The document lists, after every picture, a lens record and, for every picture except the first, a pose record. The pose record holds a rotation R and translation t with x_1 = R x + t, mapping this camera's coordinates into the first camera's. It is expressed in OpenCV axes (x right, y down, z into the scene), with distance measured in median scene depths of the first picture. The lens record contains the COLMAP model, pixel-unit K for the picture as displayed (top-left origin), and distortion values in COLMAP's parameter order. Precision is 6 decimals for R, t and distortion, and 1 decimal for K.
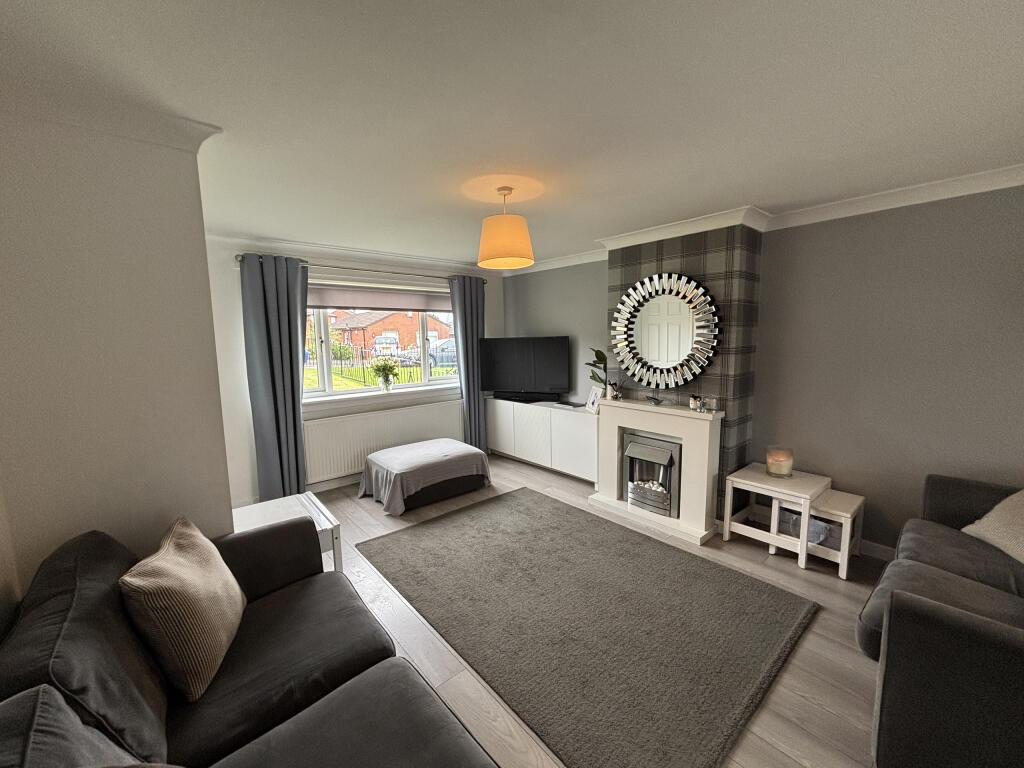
lens RADIAL K [[411.3, 0, 510.1], [0, 411.3, 382.4], [0, 0, 1]] dist [-0.001127, 0.000239]
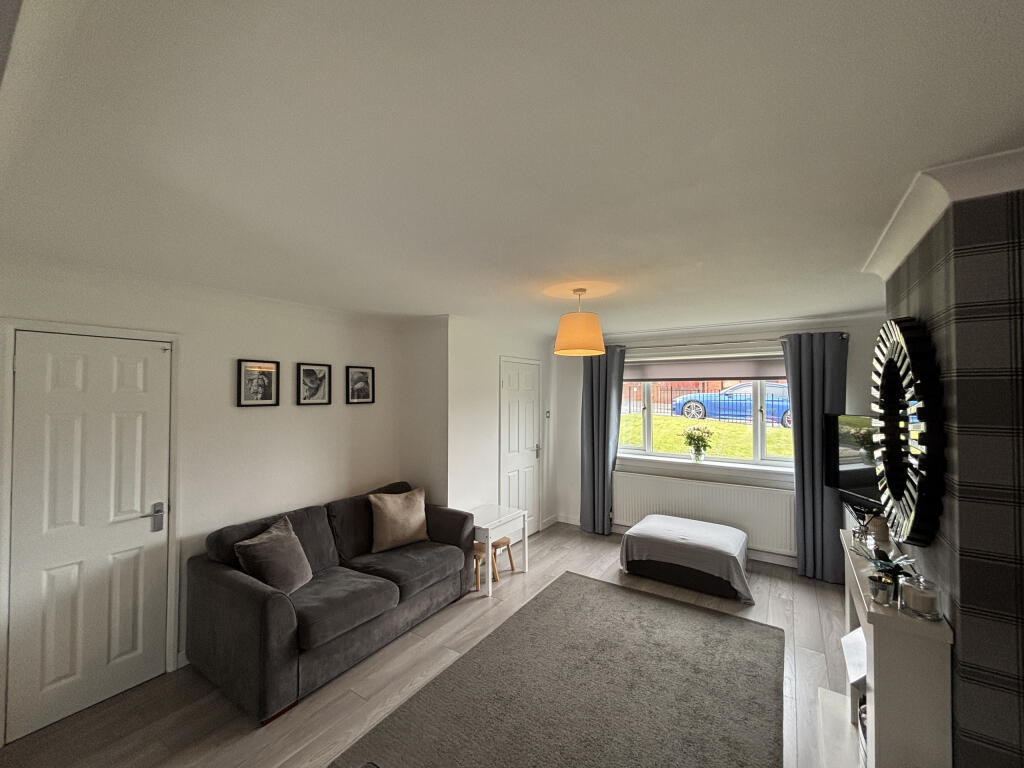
lens RADIAL K [[411.3, 0, 503.6], [0, 411.3, 385.4], [0, 0, 1]] dist [-0.001127, 0.000239]
pose [[0.259958, 0.005850, -0.965602, 0.647852], [-0.113085, 0.993285, -0.024427, -0.100252], [0.958975, 0.115545, 0.258874, 0.333644]]
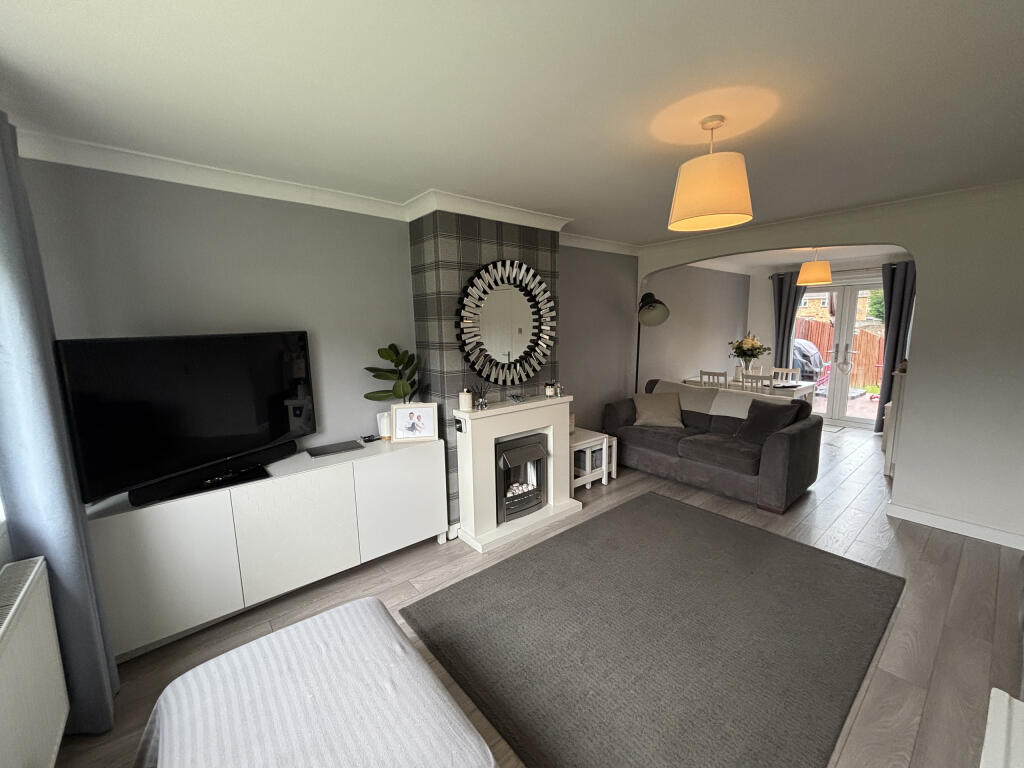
lens RADIAL K [[411.3, 0, 517.2], [0, 411.3, 378.3], [0, 0, 1]] dist [-0.001127, 0.000239]
pose [[0.008744, -0.113361, 0.993515, -0.503680], [0.126021, 0.985757, 0.111366, -0.091983], [-0.991989, 0.124230, 0.022905, 0.873001]]
